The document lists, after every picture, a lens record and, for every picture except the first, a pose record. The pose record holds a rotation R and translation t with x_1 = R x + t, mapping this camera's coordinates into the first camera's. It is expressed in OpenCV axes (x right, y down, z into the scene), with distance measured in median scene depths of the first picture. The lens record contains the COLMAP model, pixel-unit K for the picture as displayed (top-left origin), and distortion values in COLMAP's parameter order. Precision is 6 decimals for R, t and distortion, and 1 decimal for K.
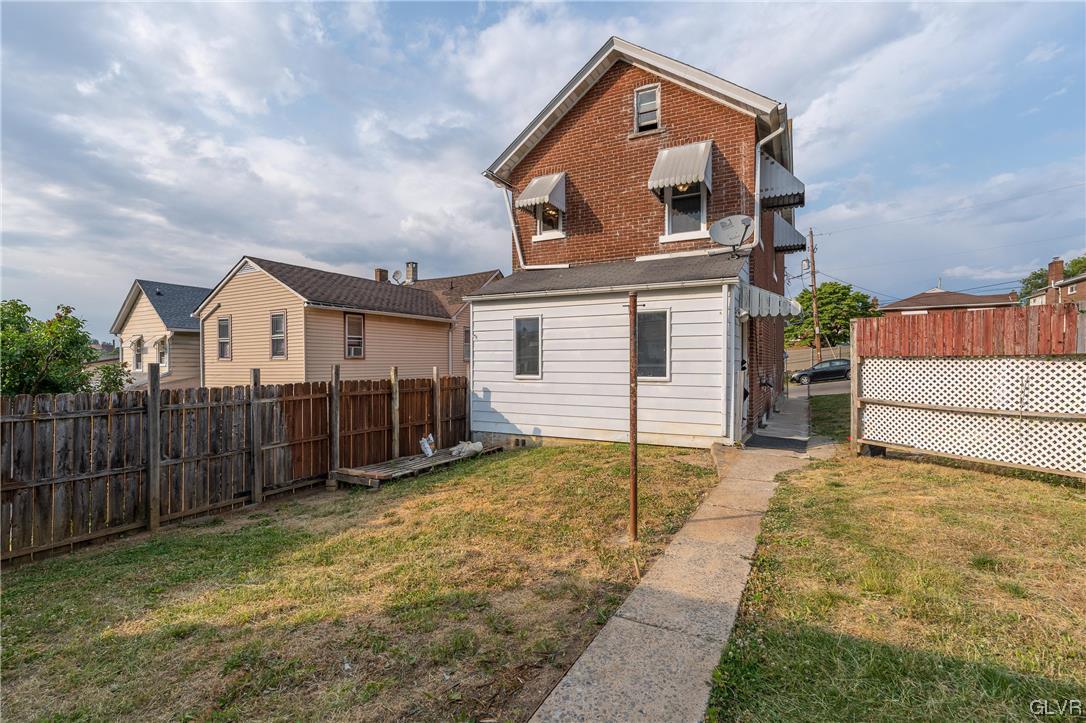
lens RADIAL K [[456.2, 0, 541.1], [0, 456.2, 360.8], [0, 0, 1]] dist [-0.001513, 0.000103]
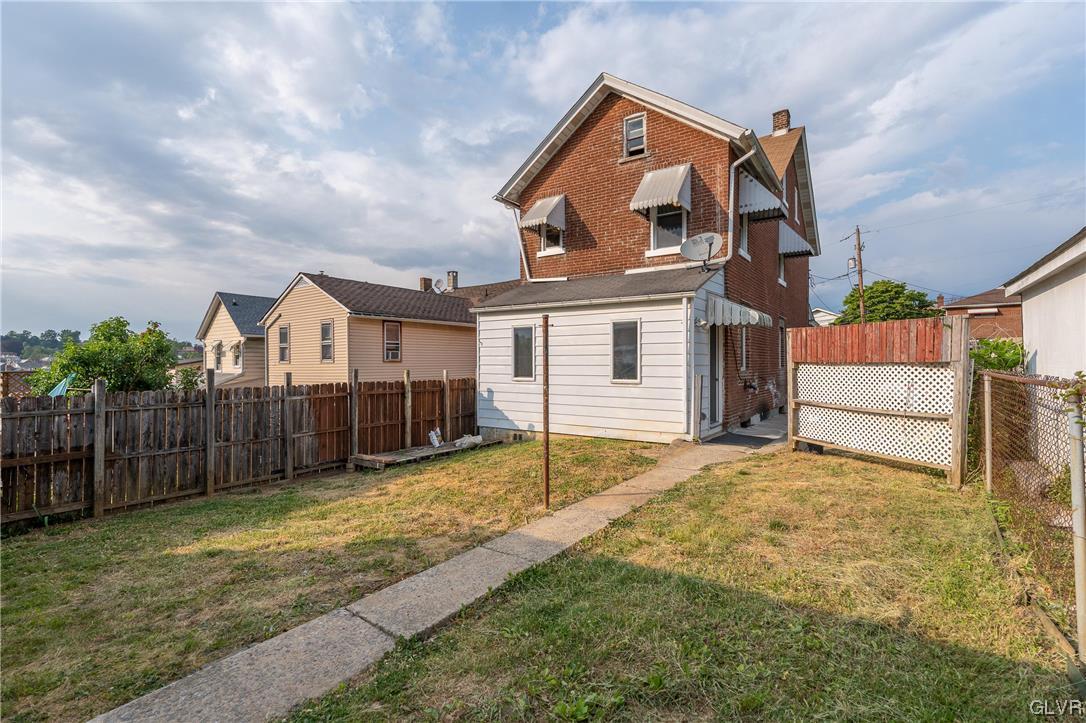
lens RADIAL K [[449.5, 0, 543.6], [0, 449.5, 359.3], [0, 0, 1]] dist [-0.001453, -0.000313]
pose [[0.994605, -0.001252, -0.103729, 0.136465], [0.000698, 0.999985, -0.005375, -0.007552], [0.103734, 0.005273, 0.994591, -0.107946]]
